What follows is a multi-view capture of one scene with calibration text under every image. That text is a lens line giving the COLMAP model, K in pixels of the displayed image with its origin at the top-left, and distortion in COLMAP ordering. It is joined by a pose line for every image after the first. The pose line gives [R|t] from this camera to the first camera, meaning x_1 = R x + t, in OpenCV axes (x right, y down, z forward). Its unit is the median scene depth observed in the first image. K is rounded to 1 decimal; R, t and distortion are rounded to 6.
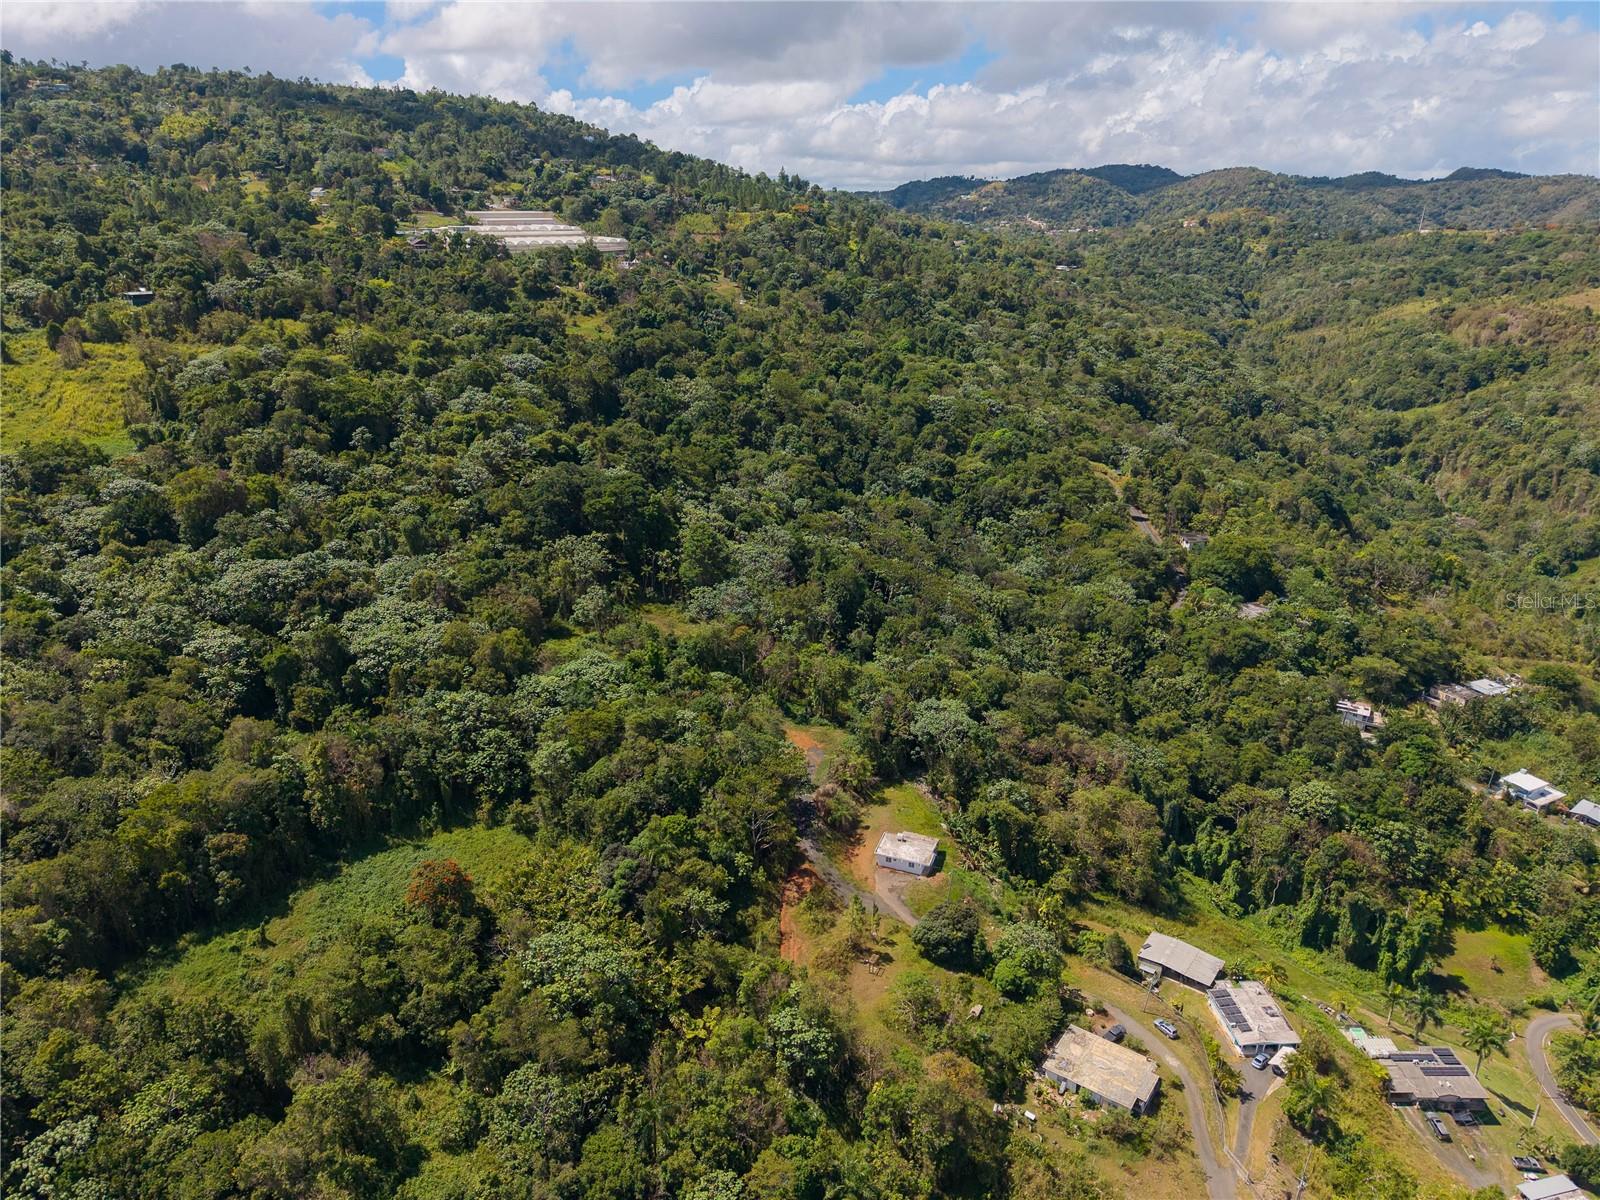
lens RADIAL K [[1068.7, 0, 803.7], [0, 1068.7, 604.1], [0, 0, 1]] dist [0.024329, -0.023993]
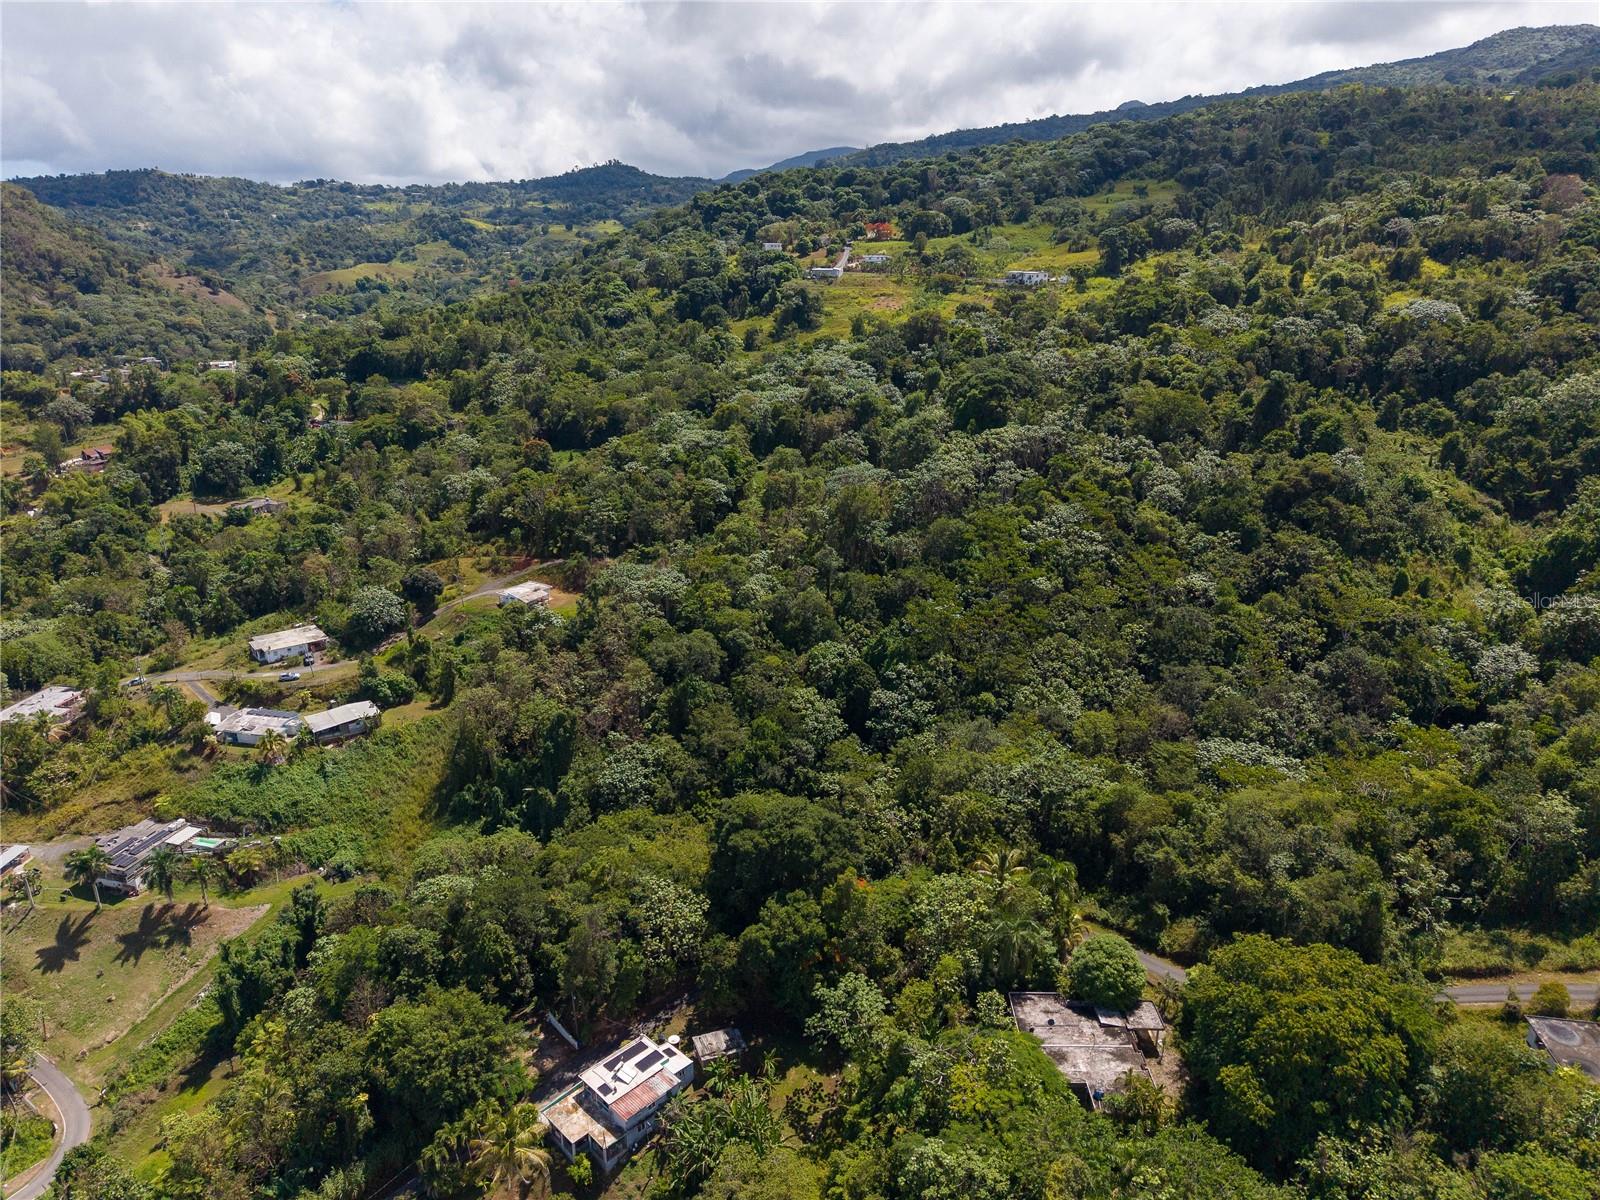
lens RADIAL K [[1068.7, 0, 805.0], [0, 1068.7, 605.0], [0, 0, 1]] dist [0.024329, -0.023993]
pose [[-0.265897, 0.311893, -0.912152, 0.744478], [-0.345199, 0.852662, 0.392179, -0.232157], [0.900076, 0.419153, -0.119055, 0.934100]]
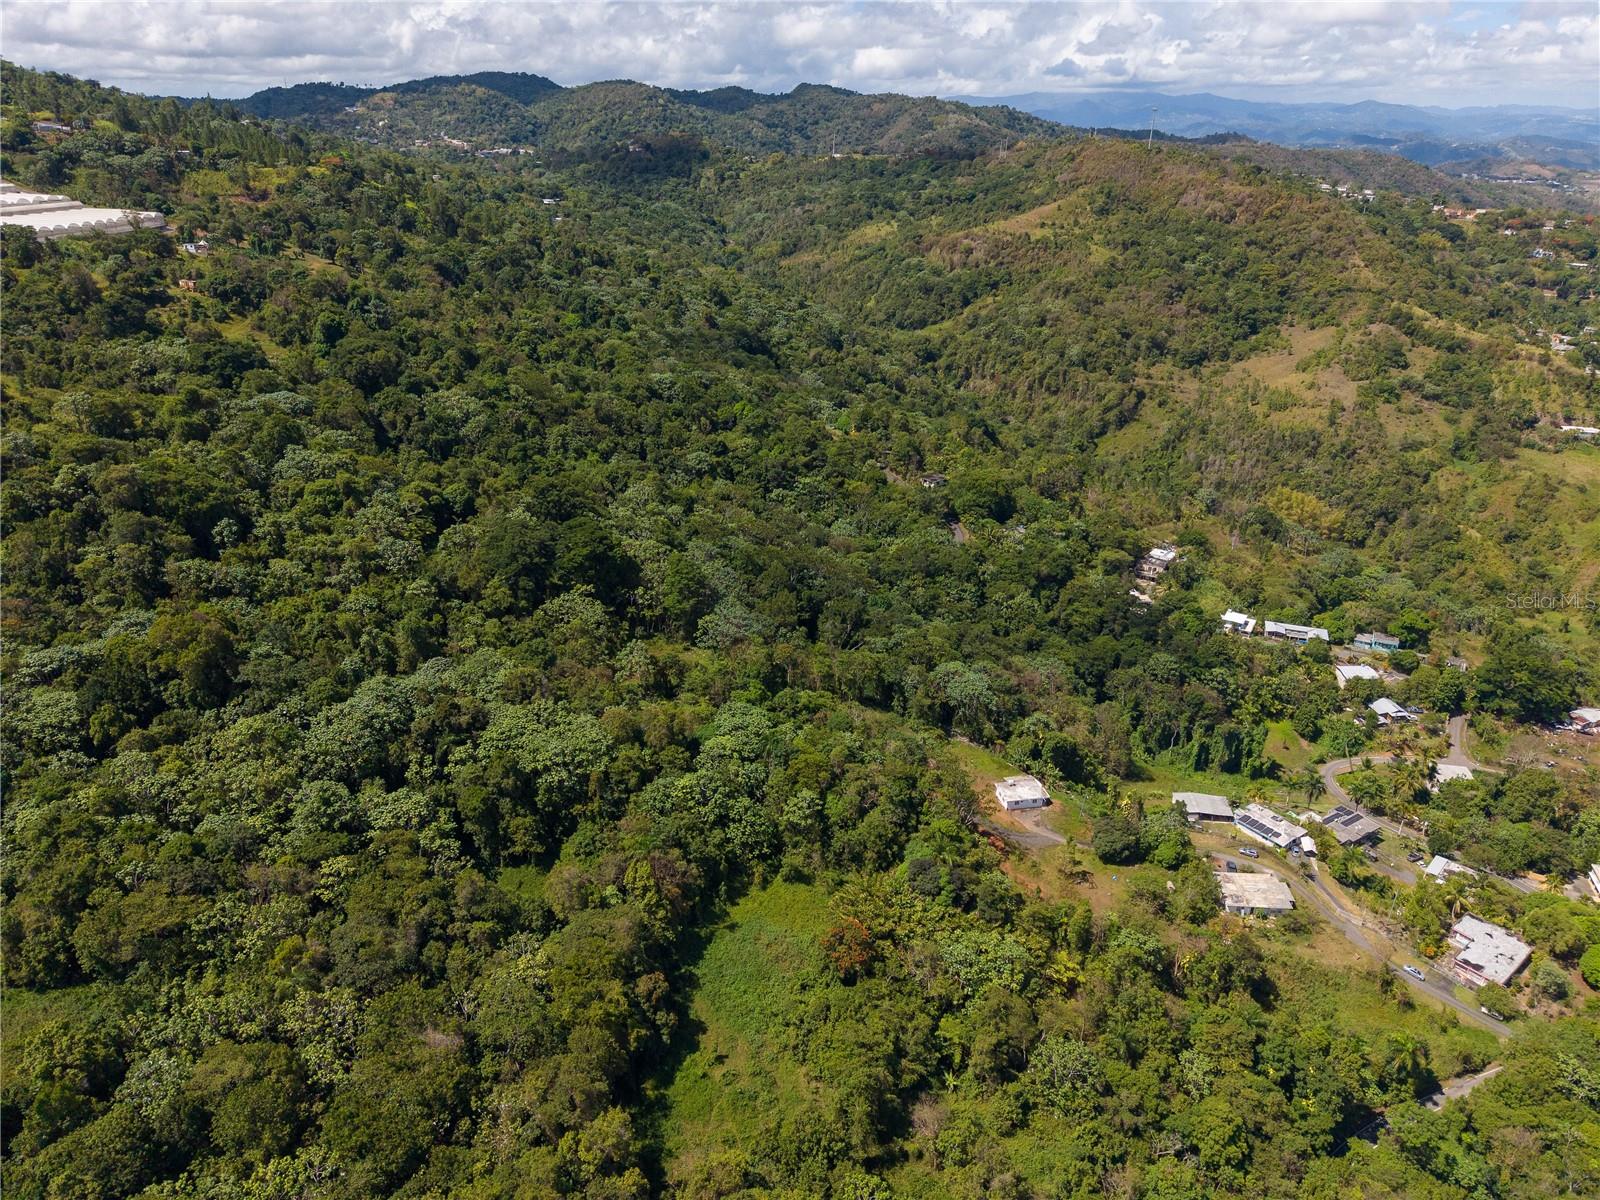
lens RADIAL K [[1068.7, 0, 803.0], [0, 1068.7, 607.2], [0, 0, 1]] dist [0.024329, -0.023993]
pose [[0.848578, -0.222448, 0.480033, -0.430472], [0.181644, 0.974659, 0.130558, -0.120226], [-0.496911, -0.023593, 0.867481, 0.034220]]
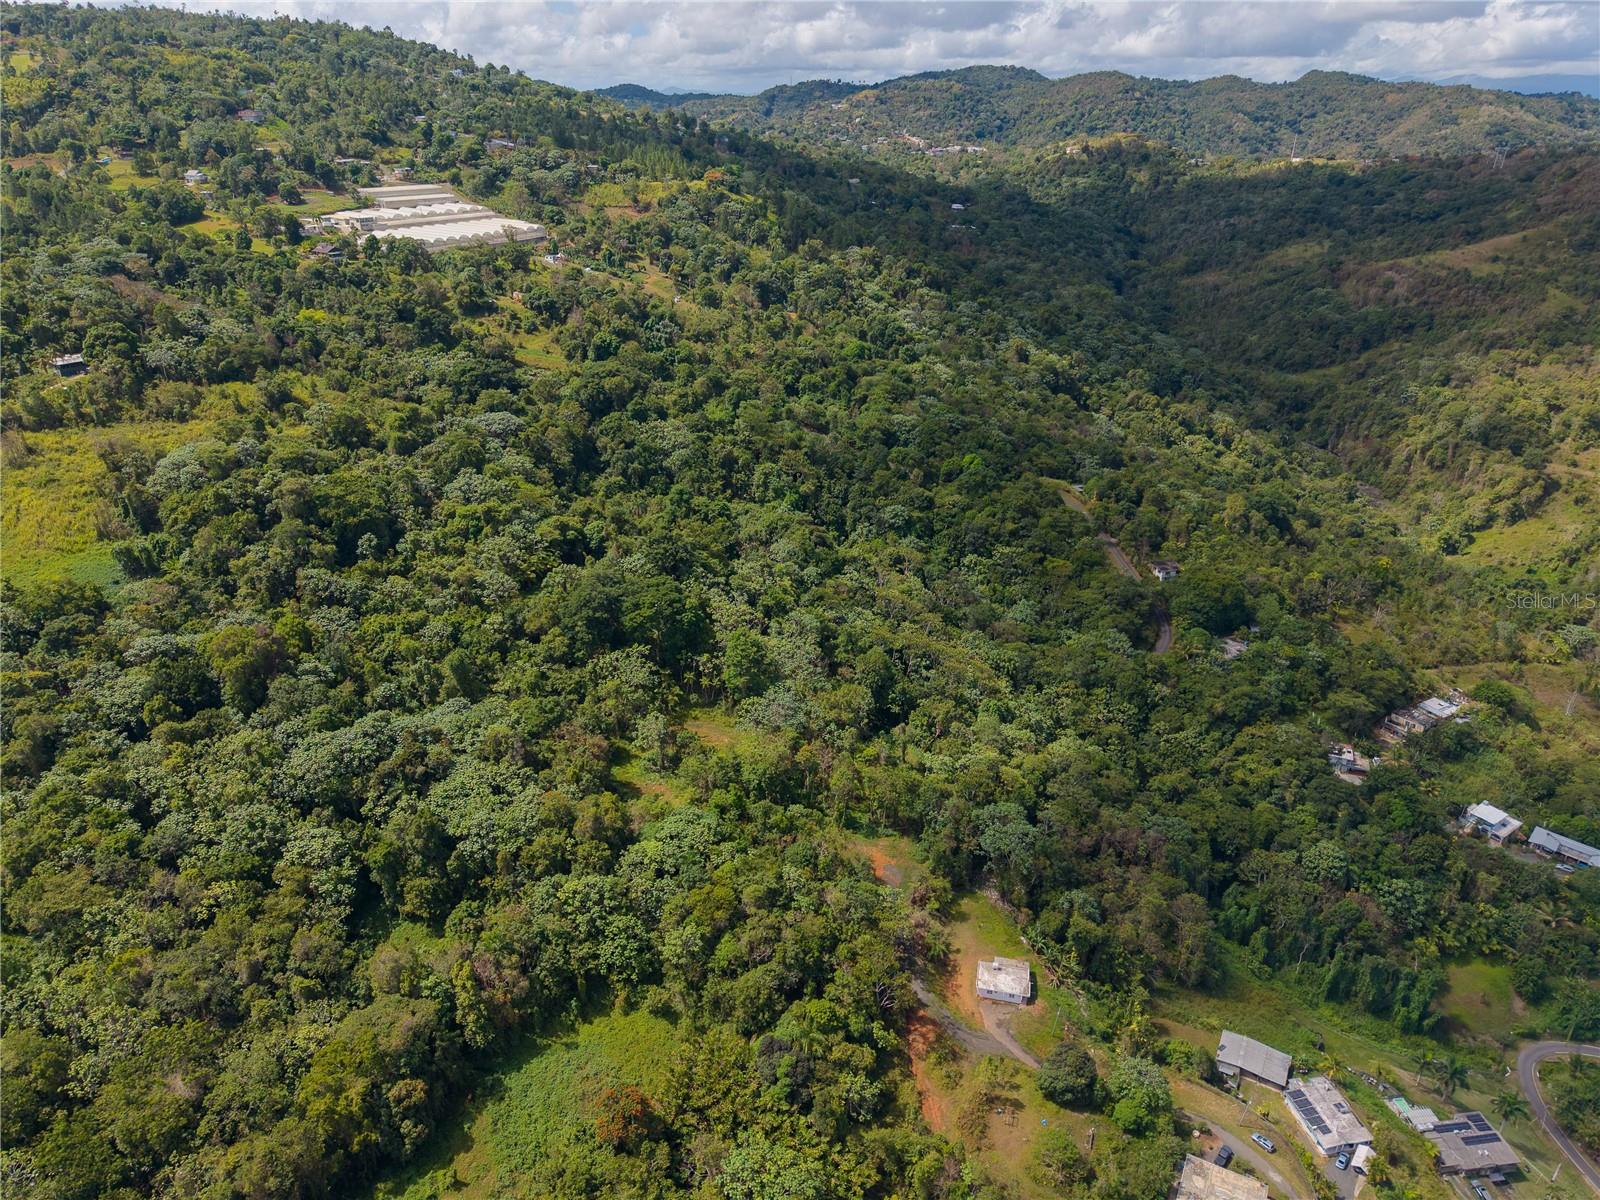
lens RADIAL K [[1068.7, 0, 803.1], [0, 1068.7, 603.2], [0, 0, 1]] dist [0.024329, -0.023993]
pose [[0.991716, -0.061977, 0.112506, -0.130290], [0.051641, 0.994366, 0.092573, -0.165688], [-0.117610, -0.085996, 0.989329, -0.008590]]
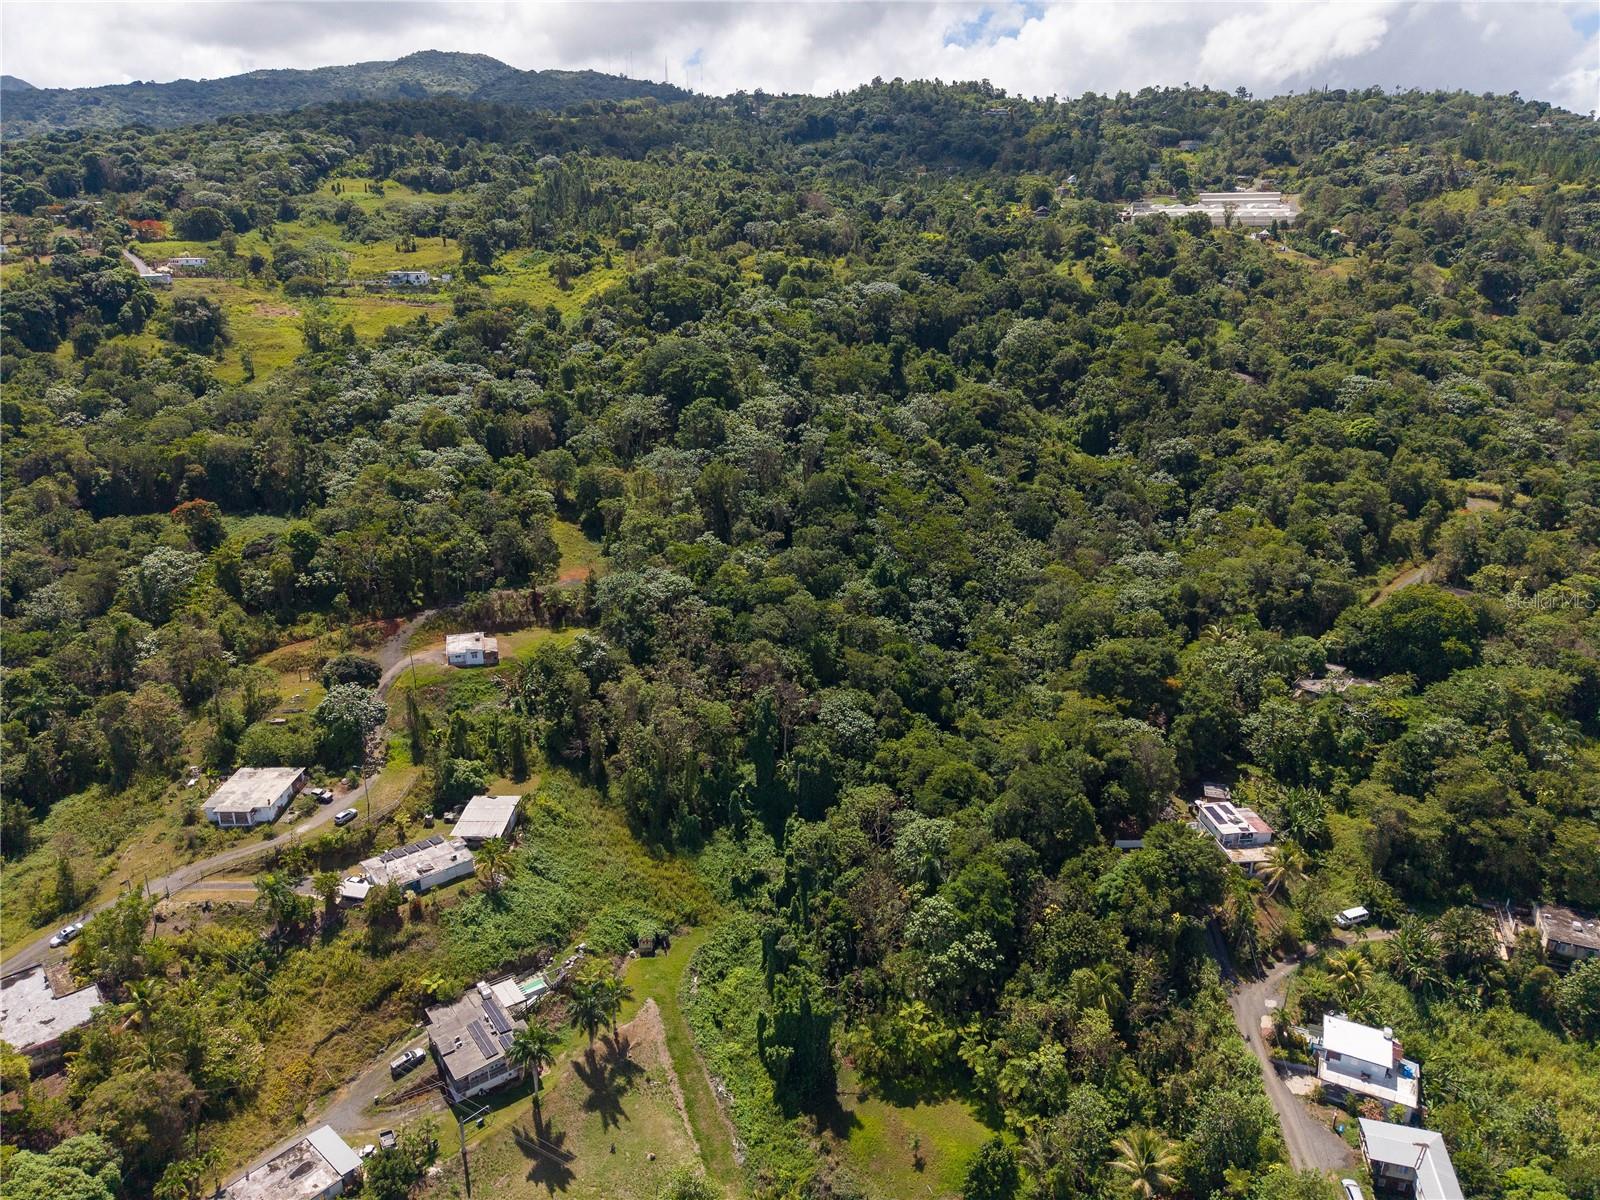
lens RADIAL K [[1068.7, 0, 804.5], [0, 1068.7, 605.4], [0, 0, 1]] dist [0.024329, -0.023993]
pose [[0.589987, 0.262370, -0.763595, 0.727433], [-0.286394, 0.952241, 0.105908, -0.015291], [0.754913, 0.156204, 0.636951, 0.357598]]
